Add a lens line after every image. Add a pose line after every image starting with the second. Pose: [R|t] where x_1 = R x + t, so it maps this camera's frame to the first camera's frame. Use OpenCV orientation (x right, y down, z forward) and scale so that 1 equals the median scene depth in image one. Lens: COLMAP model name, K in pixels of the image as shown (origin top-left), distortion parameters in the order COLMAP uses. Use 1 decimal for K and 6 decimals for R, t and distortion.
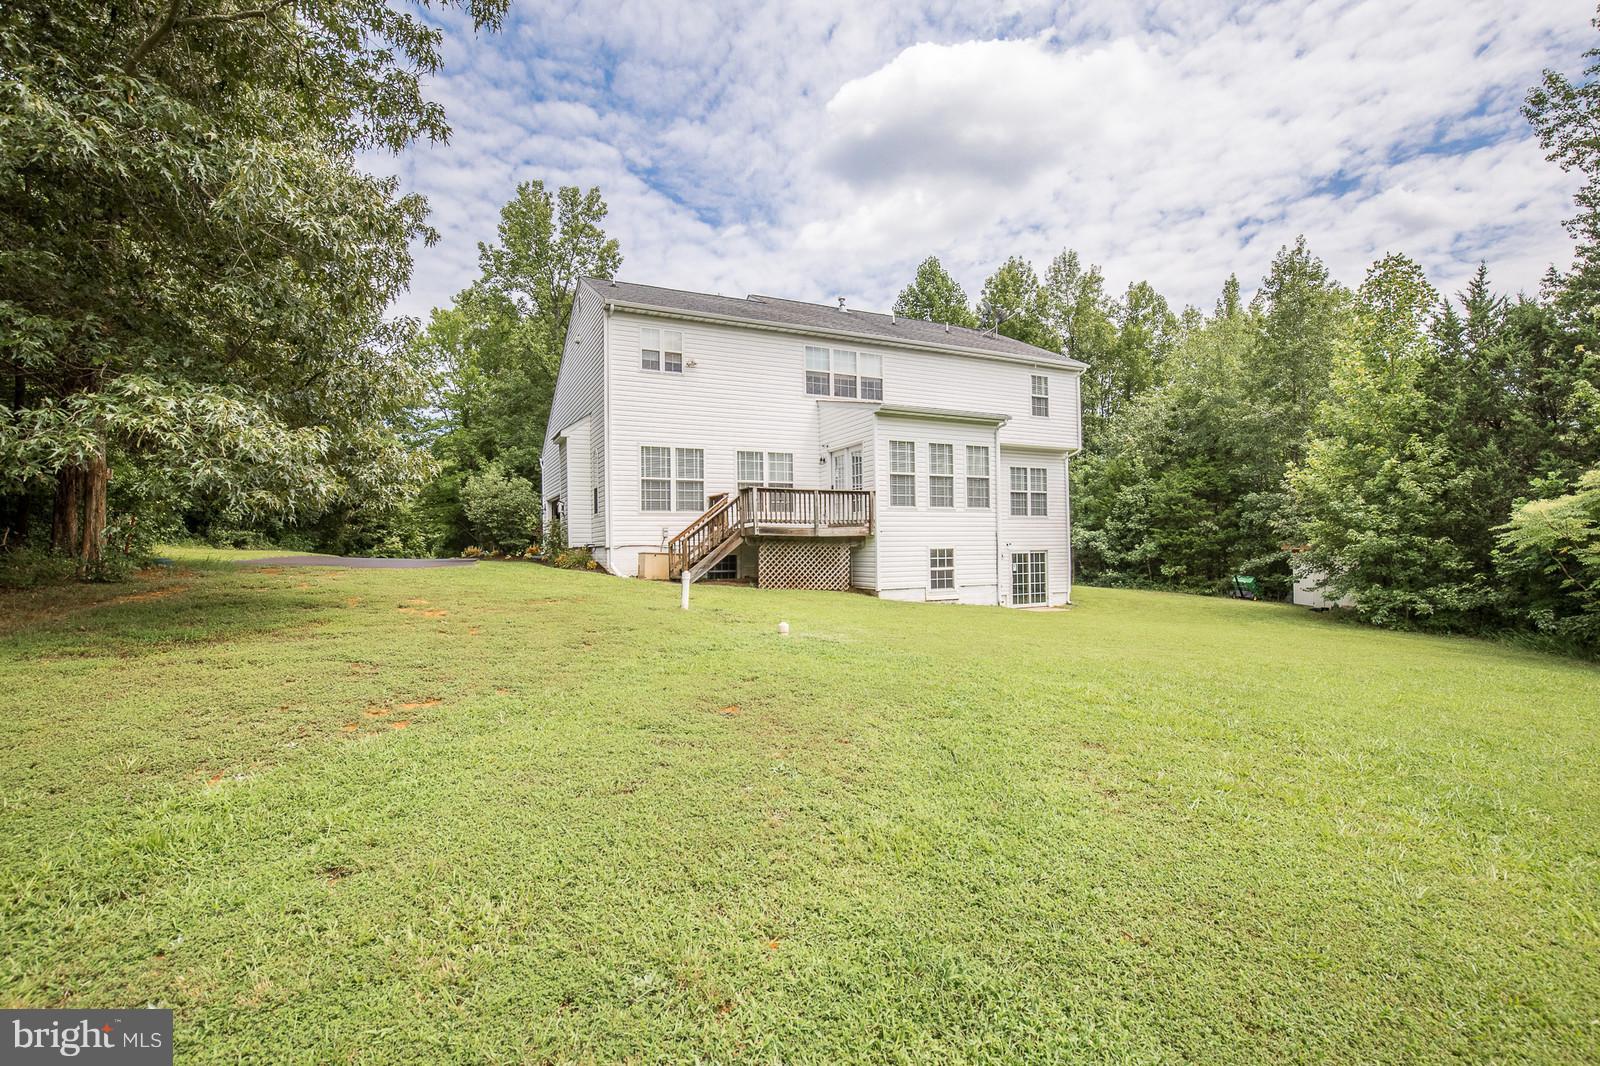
lens RADIAL K [[744.6, 0, 800.0], [0, 744.6, 533.0], [0, 0, 1]] dist [-0.027408, 0.000266]
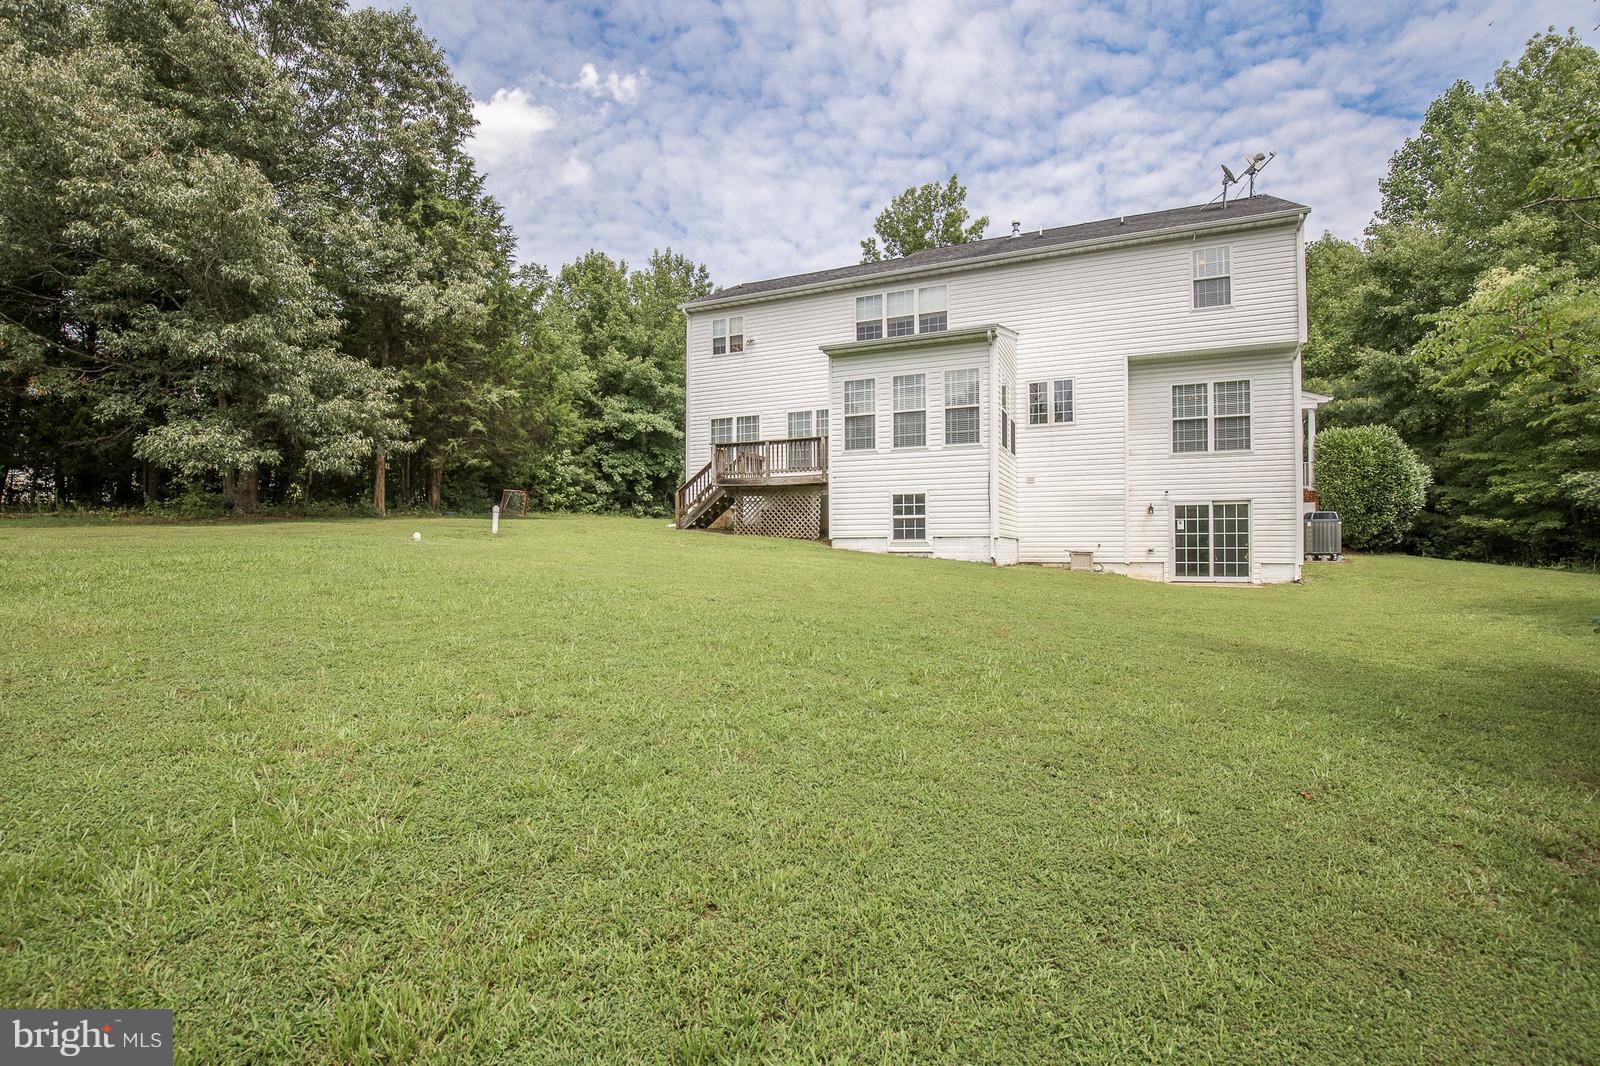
lens RADIAL K [[744.6, 0, 800.0], [0, 744.6, 533.0], [0, 0, 1]] dist [-0.027408, 0.000266]
pose [[0.631174, -0.003628, -0.775633, 0.785698], [0.008846, 0.999958, 0.002521, 0.063221], [0.775591, -0.008452, 0.631180, 0.338884]]
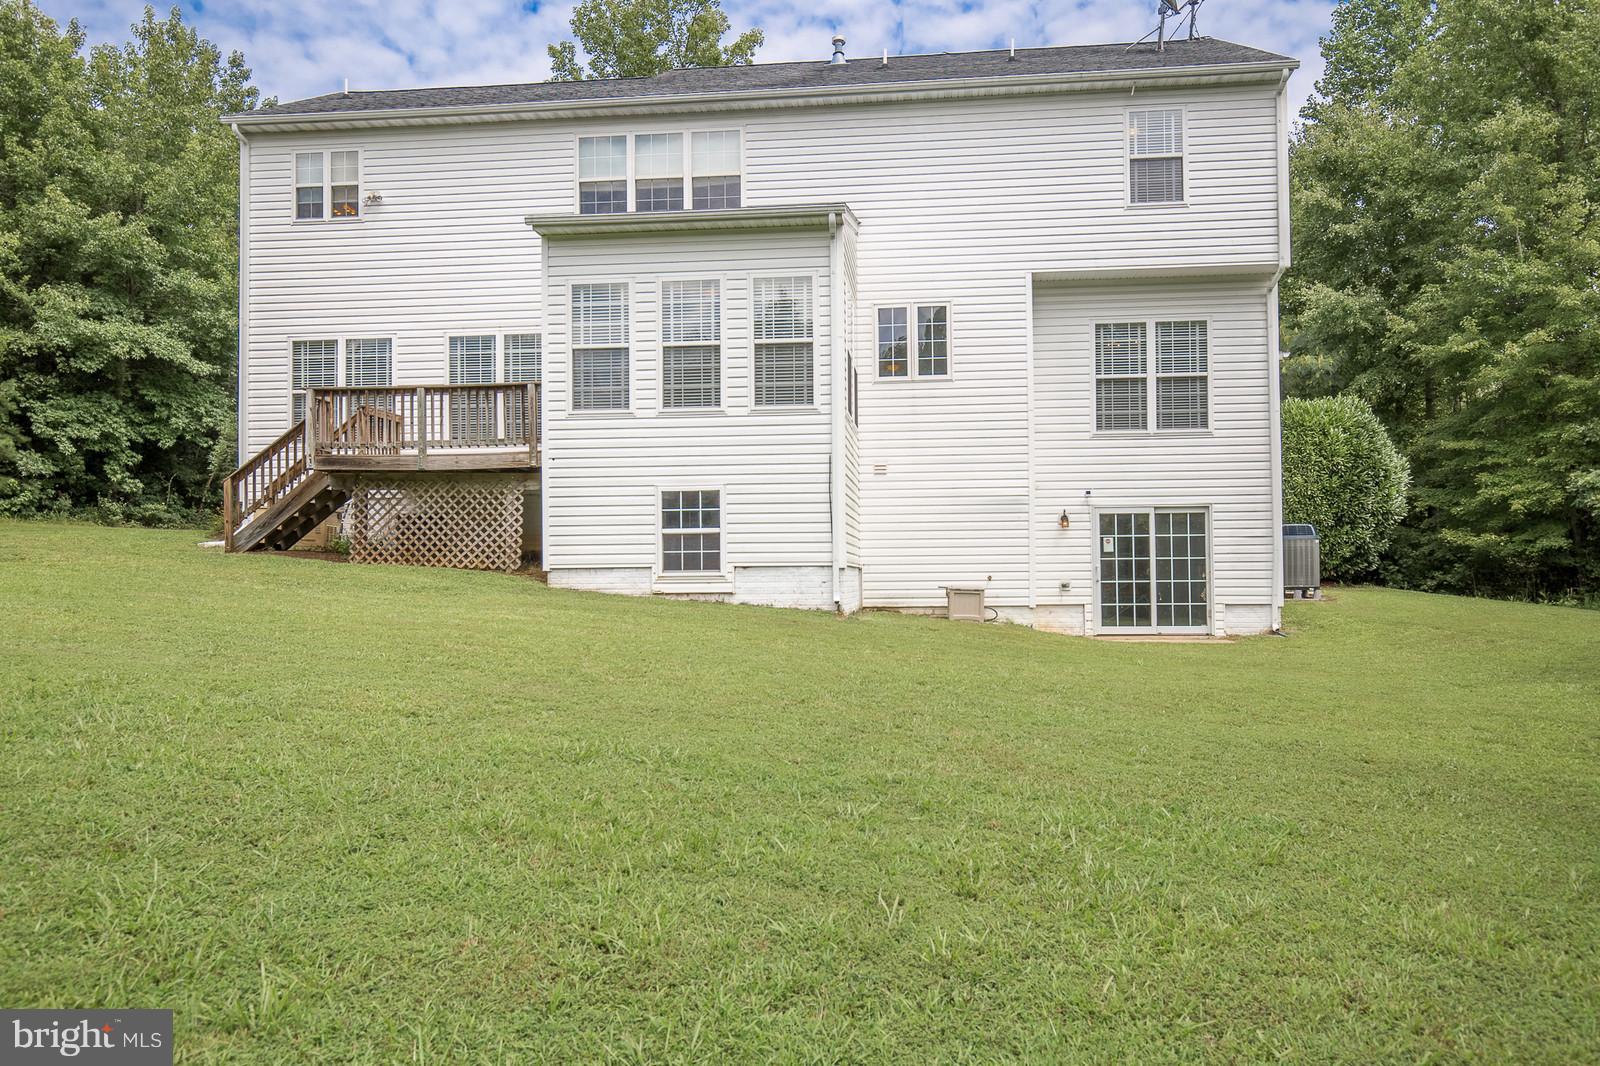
lens RADIAL K [[1231.4, 0, 801.1], [0, 1231.4, 527.8], [0, 0, 1]] dist [0.021721, 0.003623]
pose [[0.839746, -0.013762, -0.542805, 0.694528], [0.008747, 0.999892, -0.011818, 0.055733], [0.542909, 0.005176, 0.839776, 0.342435]]
